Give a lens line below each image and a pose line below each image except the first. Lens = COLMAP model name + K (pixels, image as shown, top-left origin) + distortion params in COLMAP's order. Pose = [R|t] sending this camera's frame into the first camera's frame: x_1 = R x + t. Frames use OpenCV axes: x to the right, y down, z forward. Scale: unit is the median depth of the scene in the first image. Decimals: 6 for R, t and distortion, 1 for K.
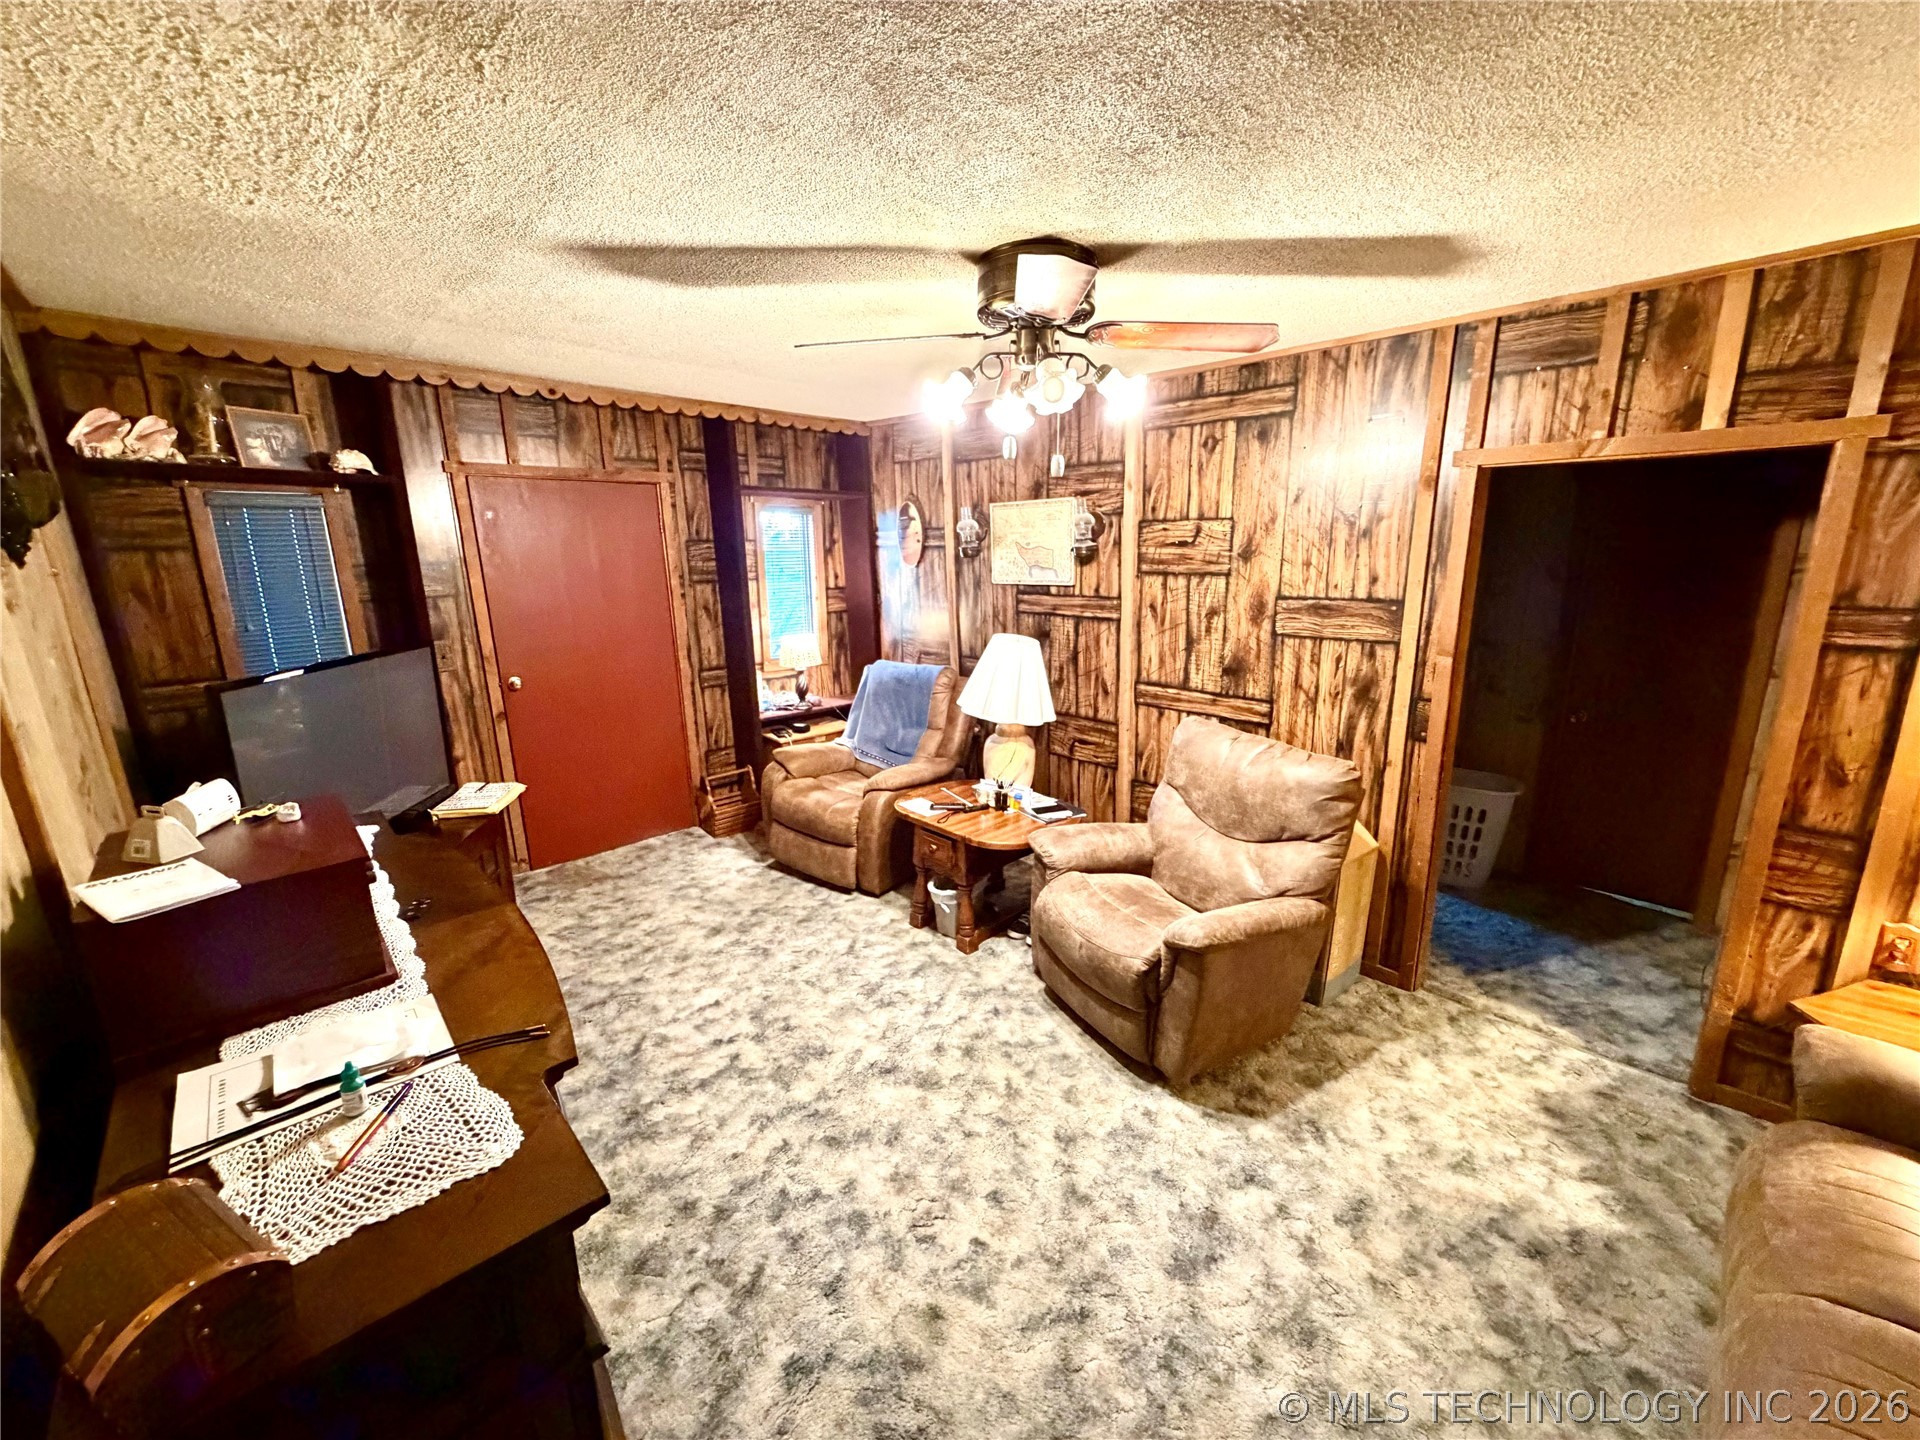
lens RADIAL K [[762.0, 0, 956.3], [0, 762.0, 716.7], [0, 0, 1]] dist [-0.001599, 0.000136]
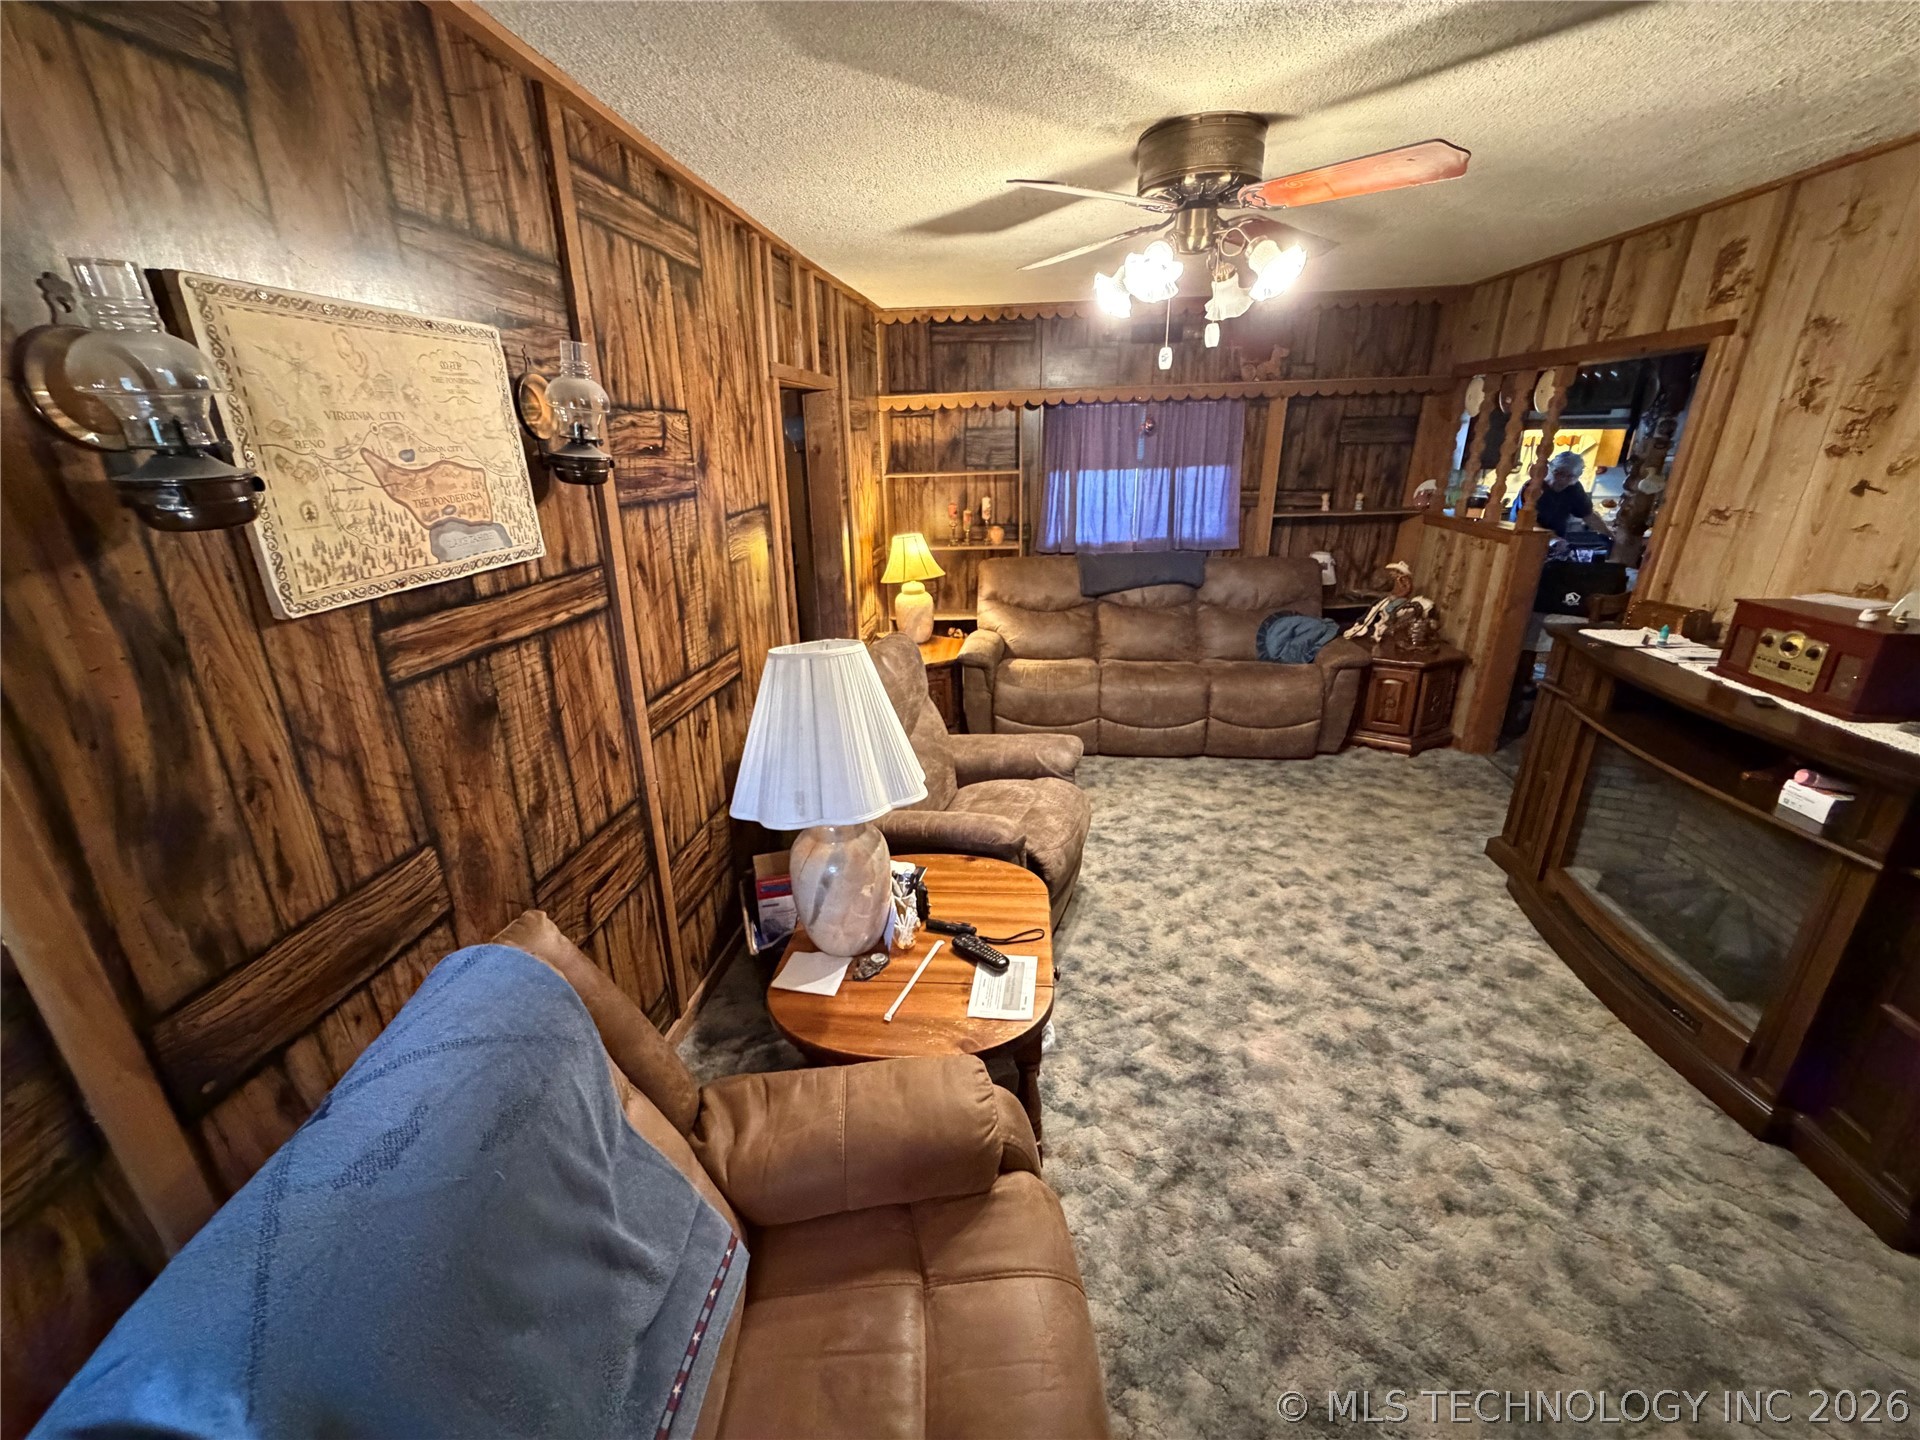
lens RADIAL K [[762.0, 0, 952.7], [0, 762.0, 716.9], [0, 0, 1]] dist [-0.001599, 0.000136]
pose [[-0.629656, -0.247984, 0.736232, -0.358007], [0.194886, 0.866960, 0.458693, -0.279673], [-0.752032, 0.432300, -0.497558, 1.236426]]
